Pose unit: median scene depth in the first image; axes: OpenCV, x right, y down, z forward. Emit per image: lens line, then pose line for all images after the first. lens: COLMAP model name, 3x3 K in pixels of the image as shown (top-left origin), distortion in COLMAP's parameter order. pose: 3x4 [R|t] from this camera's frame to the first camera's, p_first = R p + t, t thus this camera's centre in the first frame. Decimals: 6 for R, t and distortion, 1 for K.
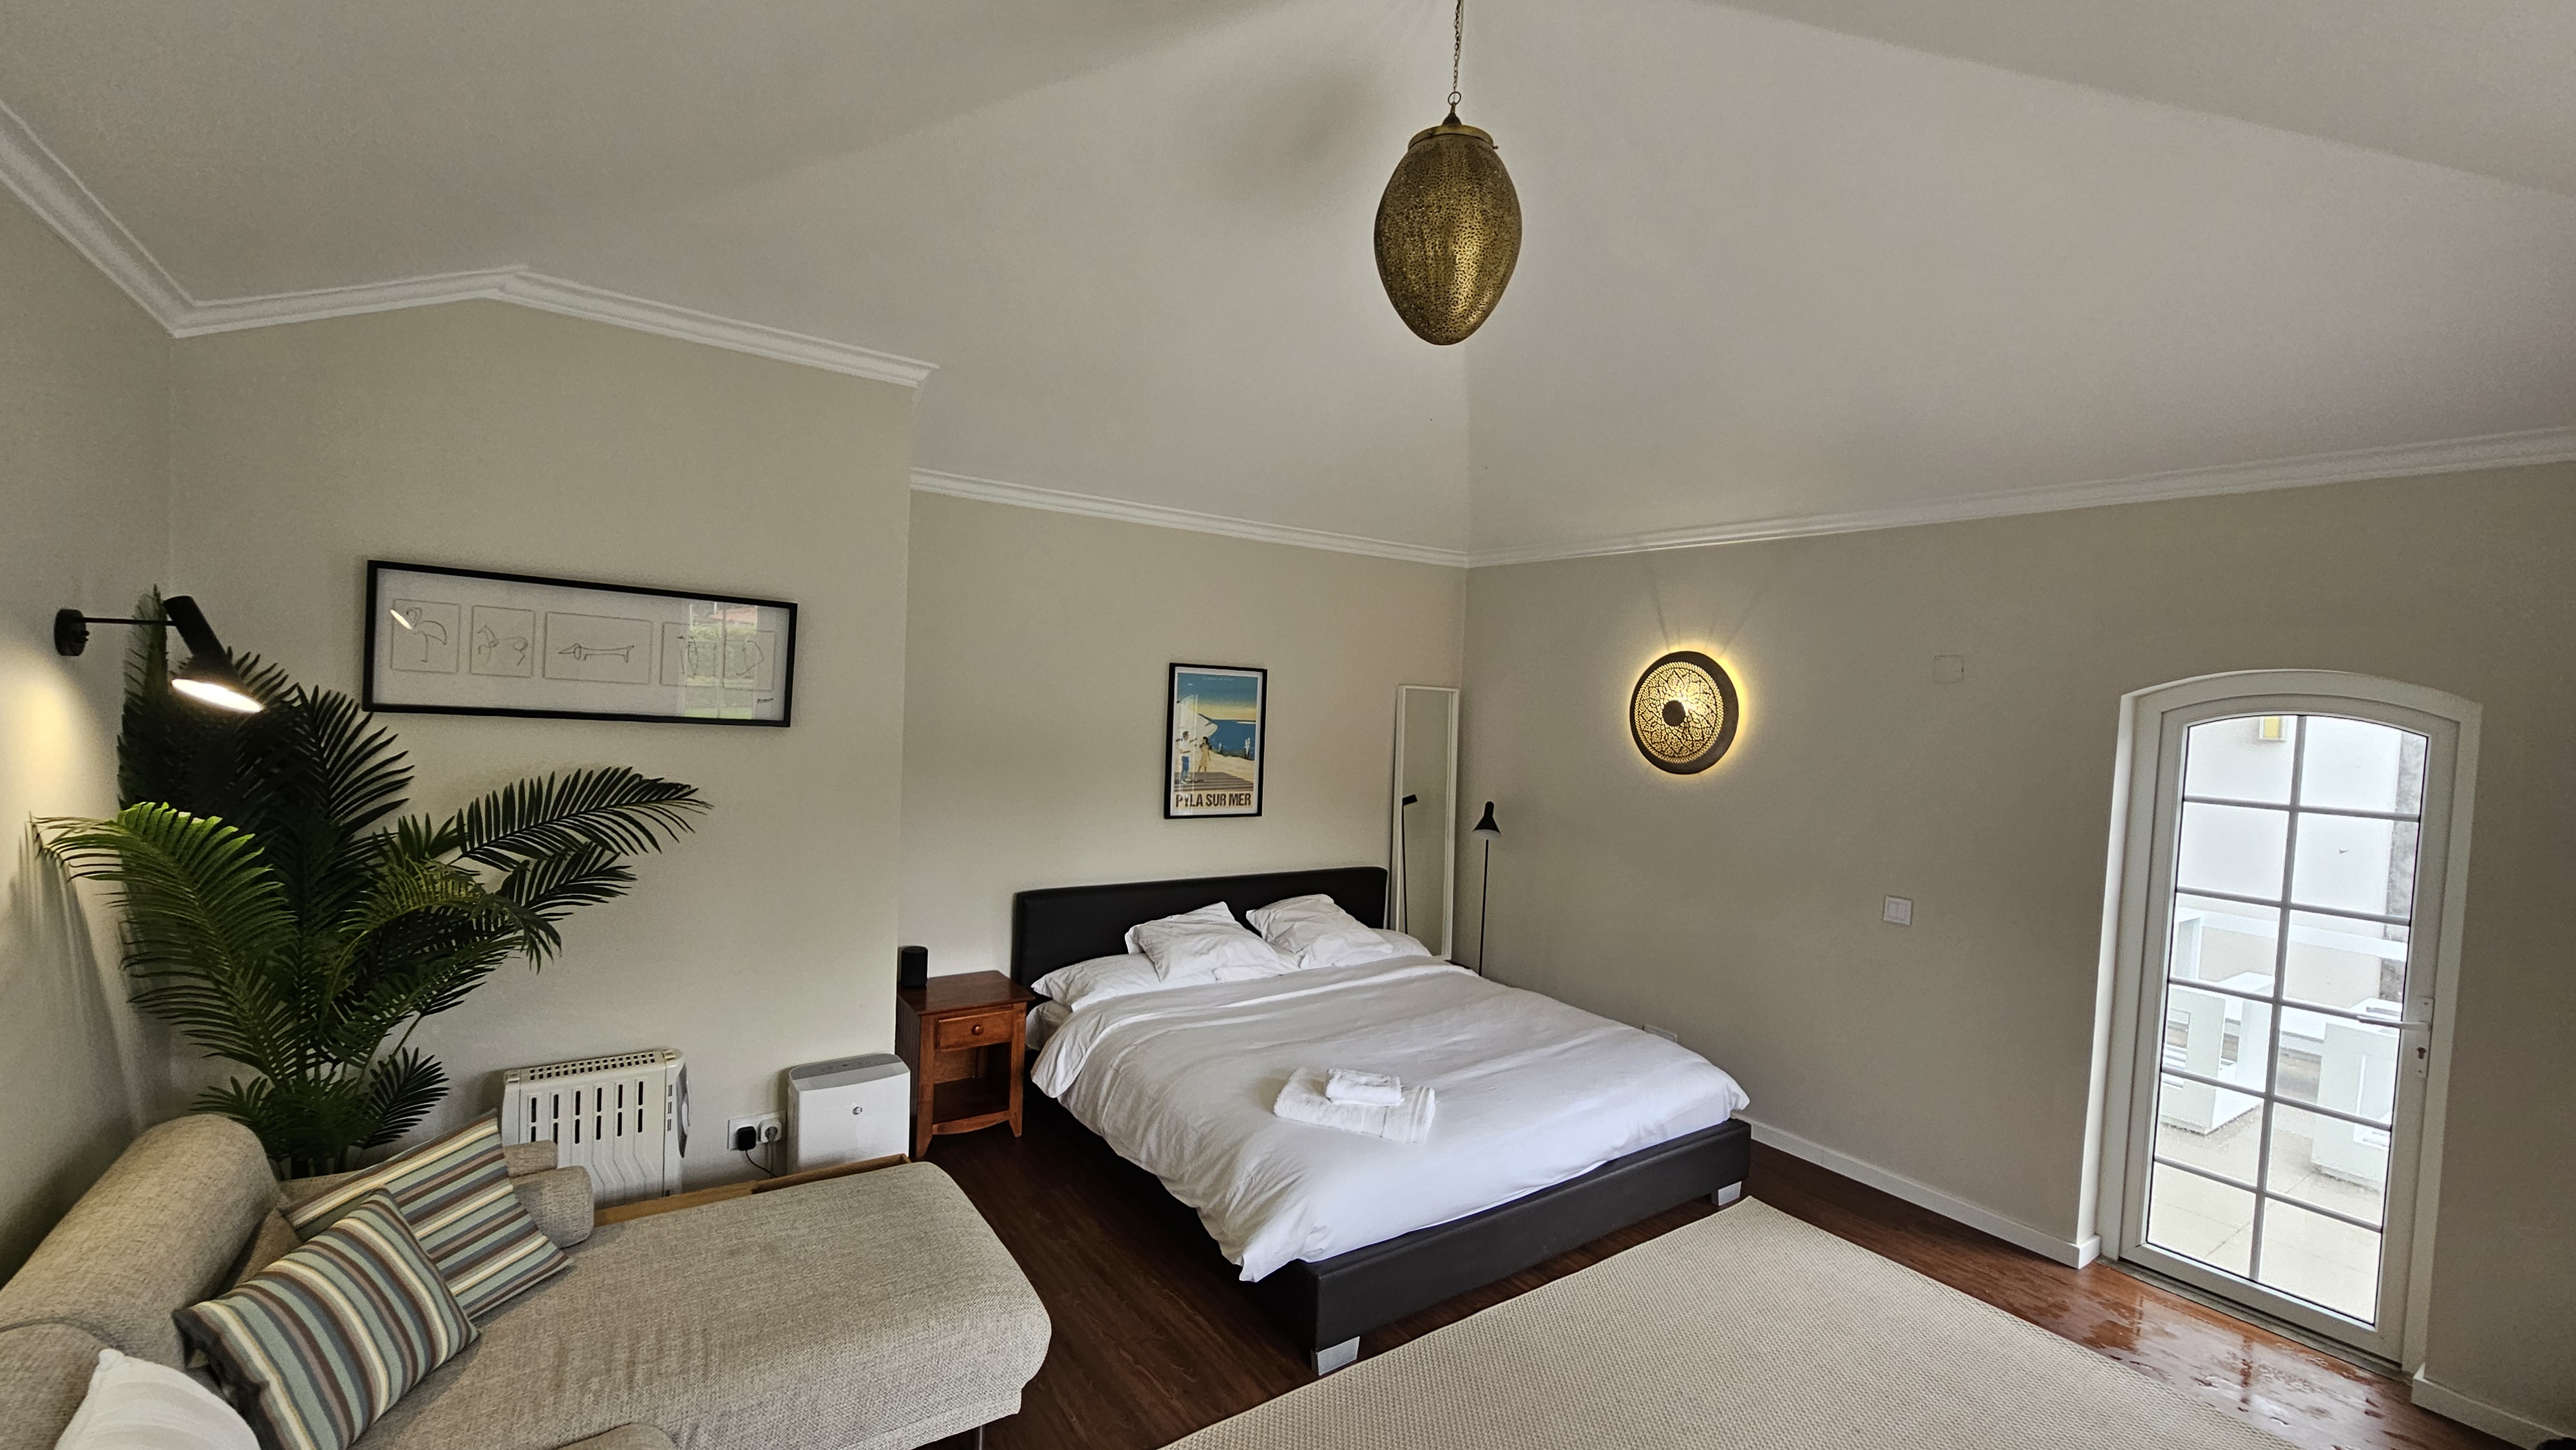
lens RADIAL K [[1053.1, 0, 1288.0], [0, 1053.1, 725.0], [0, 0, 1]] dist [-0.001452, -0.000060]
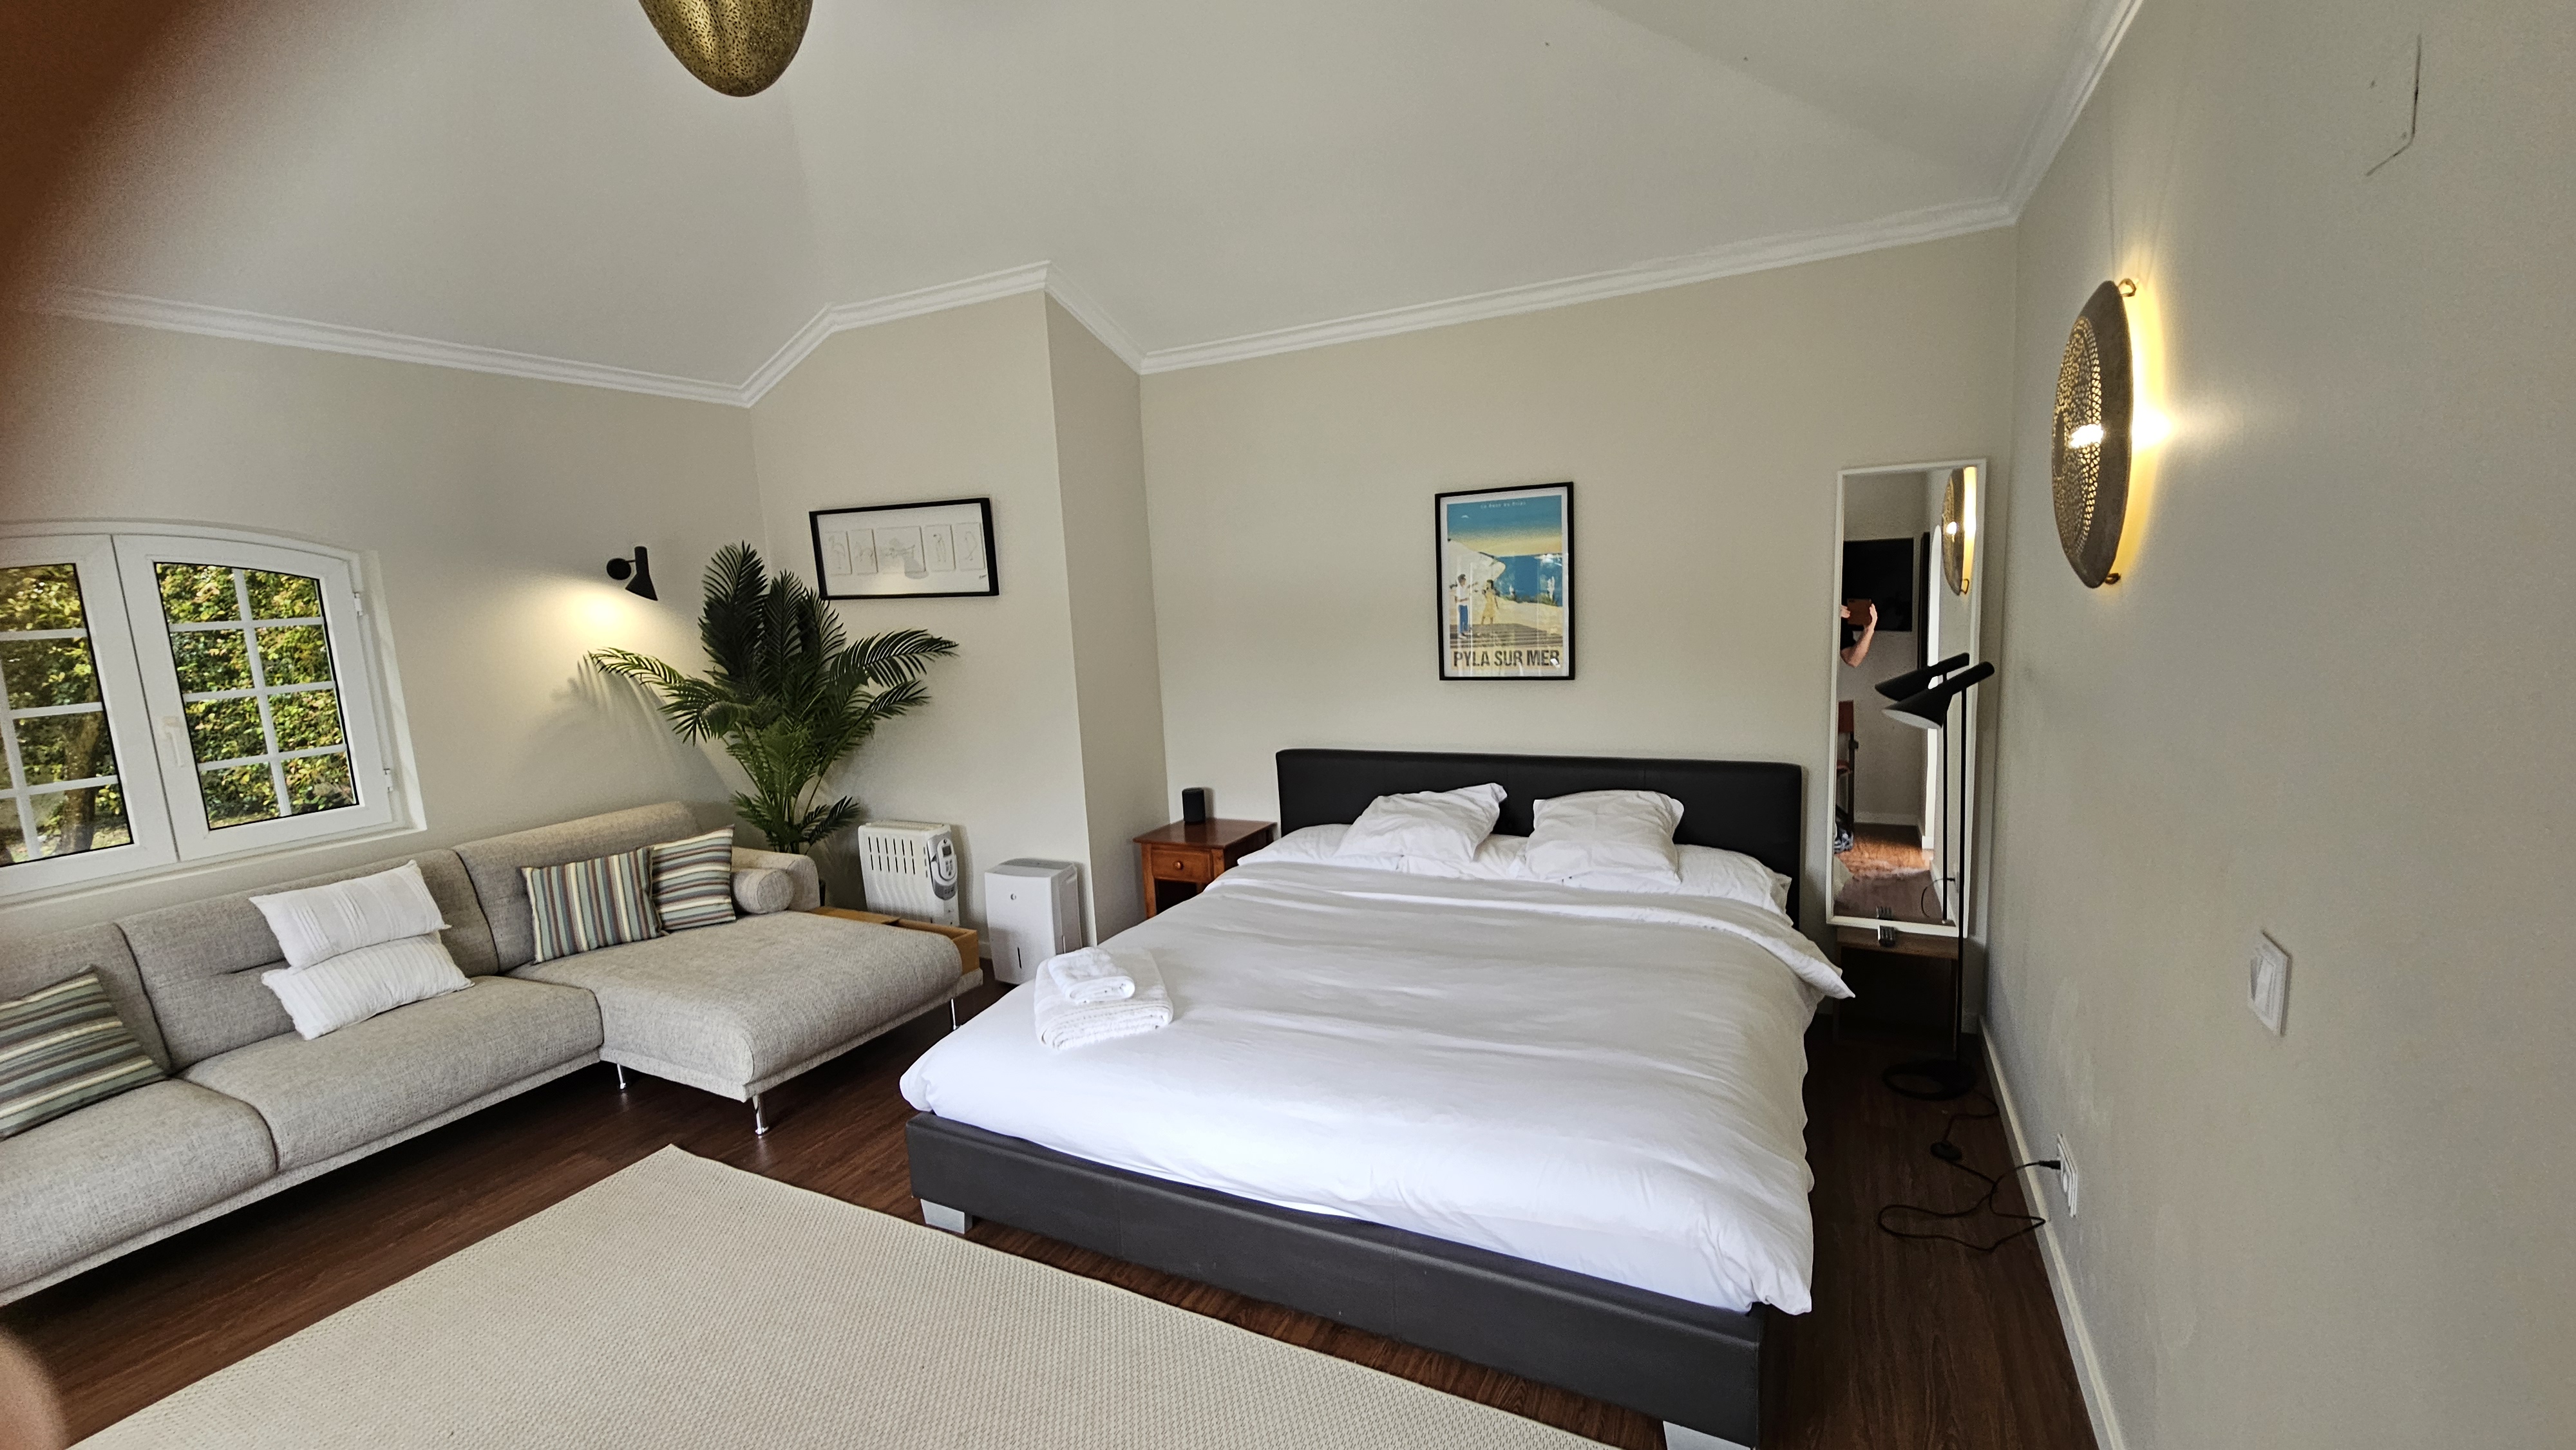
lens RADIAL K [[1055.1, 0, 1288.0], [0, 1055.1, 725.0], [0, 0, 1]] dist [0.015627, -0.000035]
pose [[0.458378, 0.049125, -0.887398, 0.586103], [0.048914, 0.995564, 0.080378, 0.050446], [0.887410, -0.080250, 0.453942, 0.498265]]
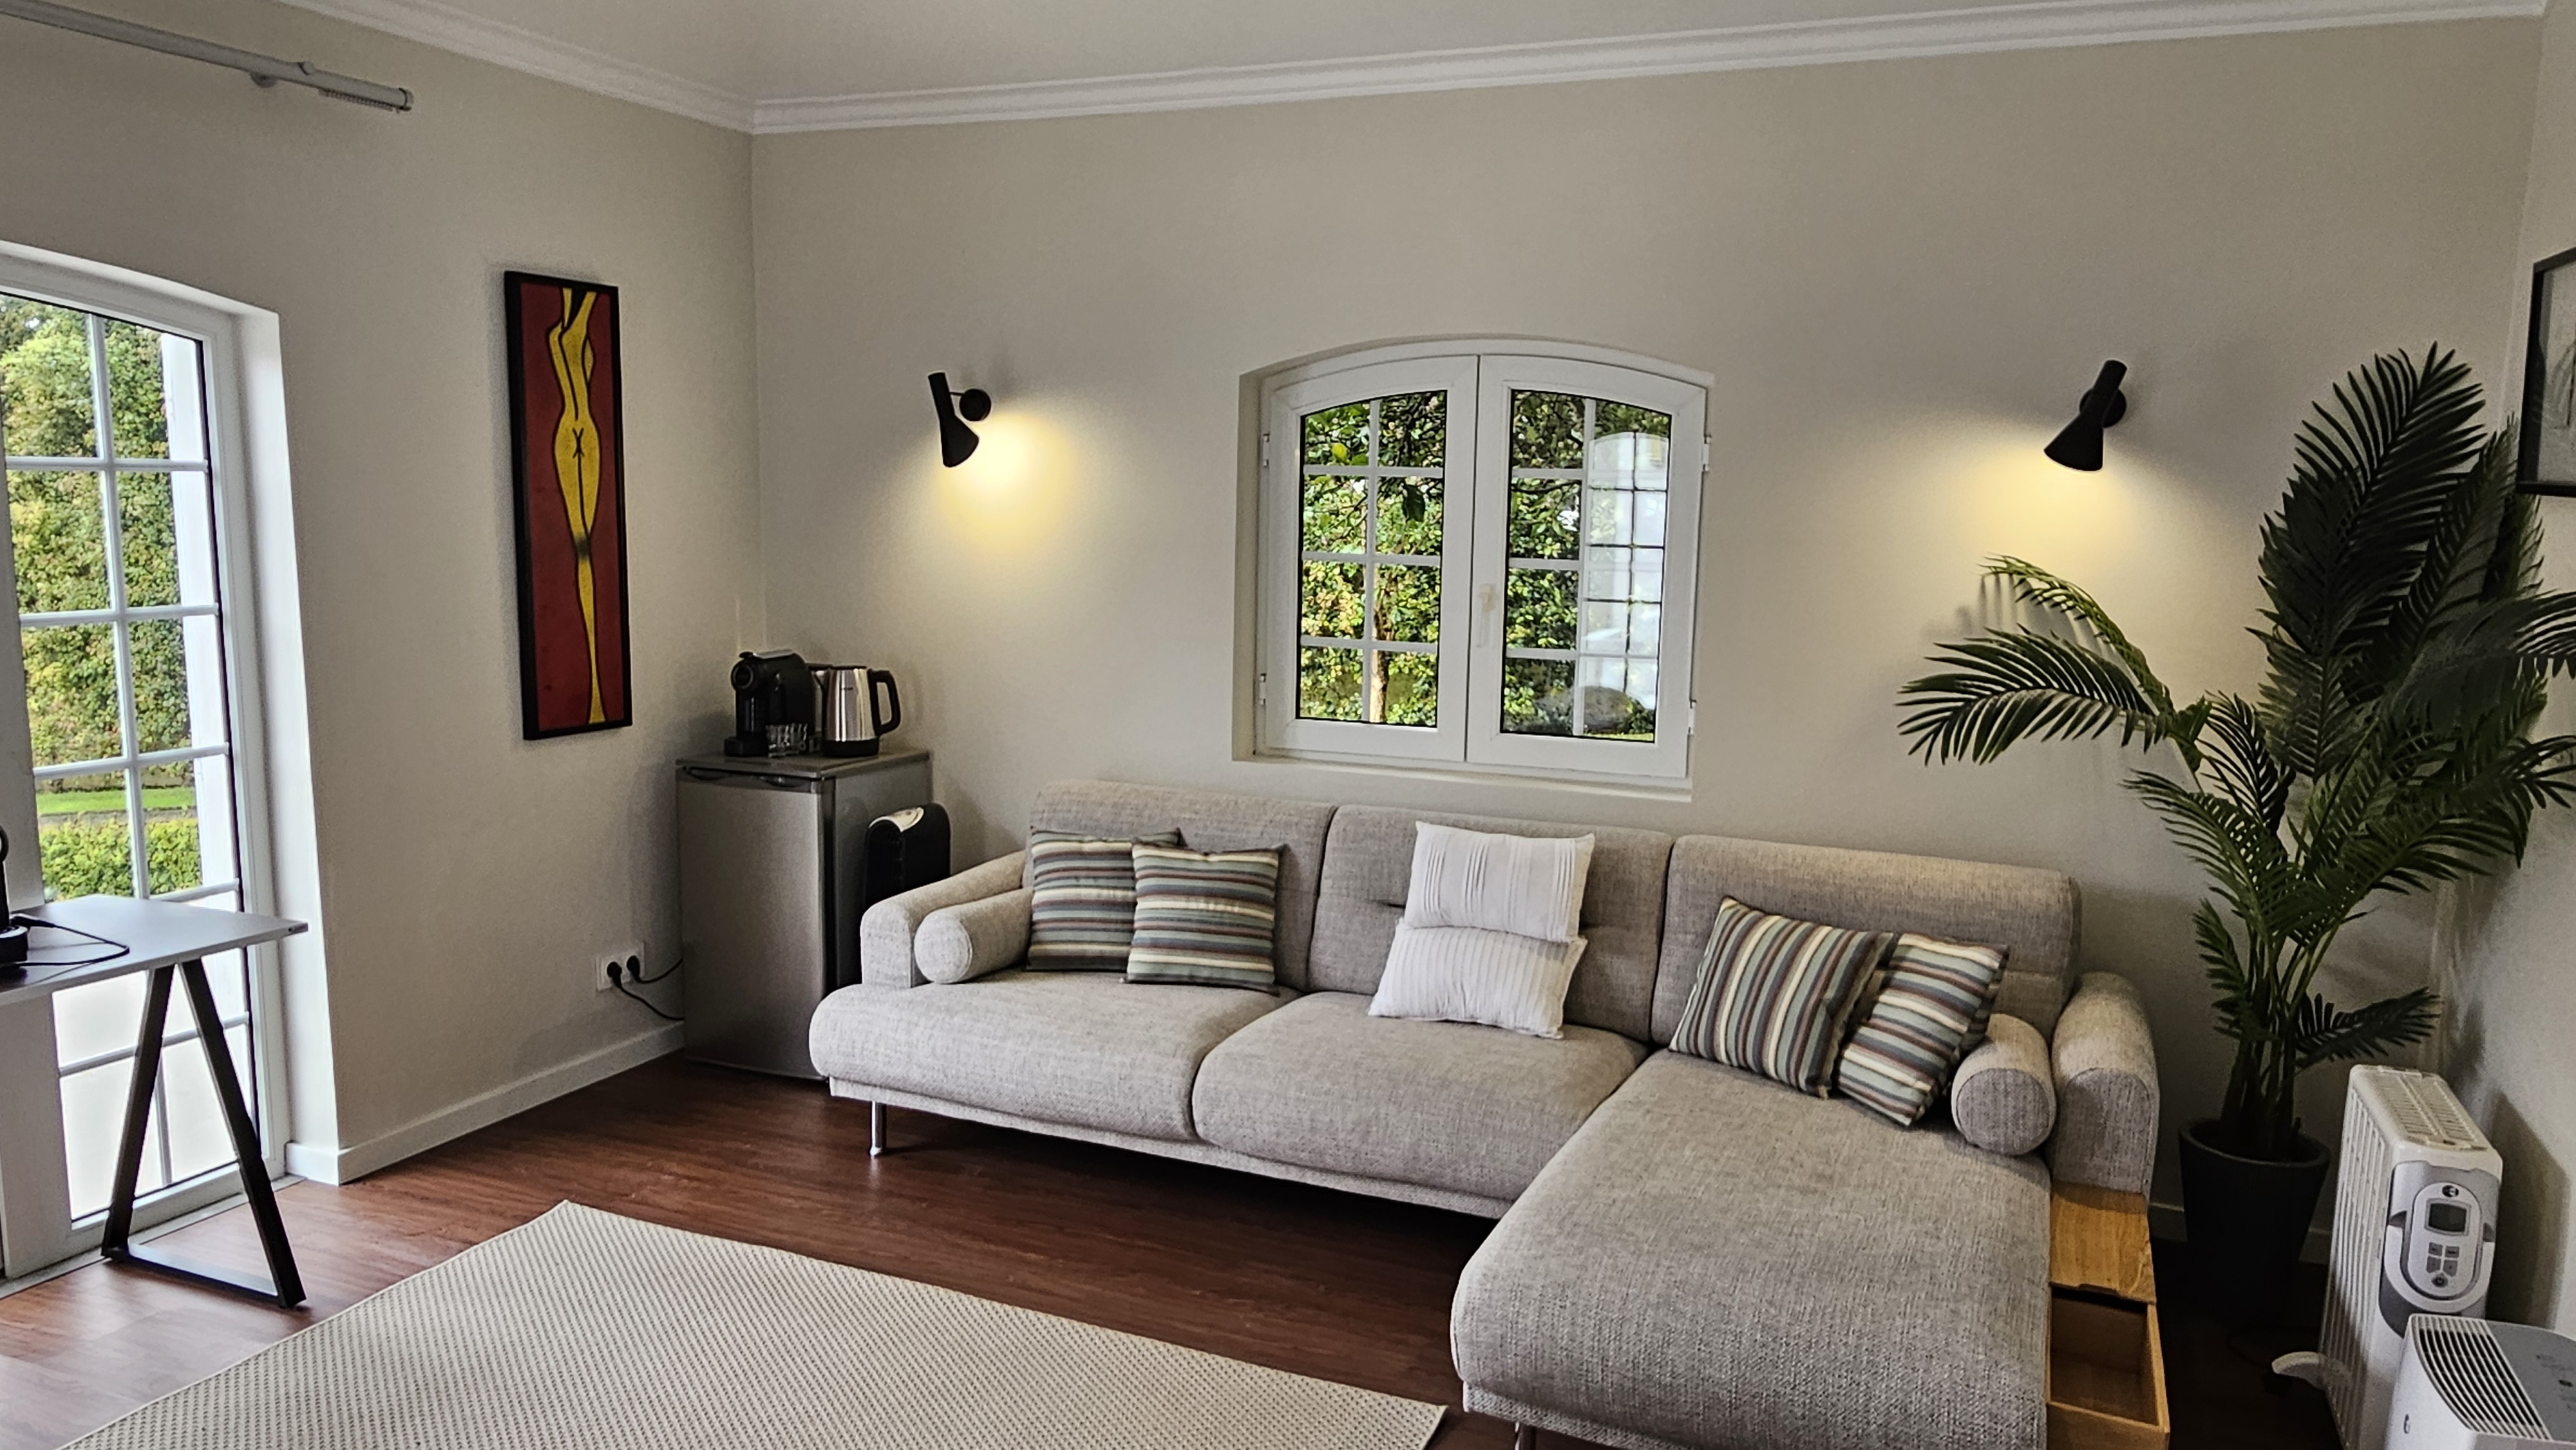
lens RADIAL K [[1782.6, 0, 1288.0], [0, 1782.6, 725.0], [0, 0, 1]] dist [0.003349, 0.000925]
pose [[-0.850539, 0.006048, -0.525878, 0.228908], [-0.074687, 0.988410, 0.132163, 0.024239], [0.520582, 0.151685, -0.840229, 0.892991]]
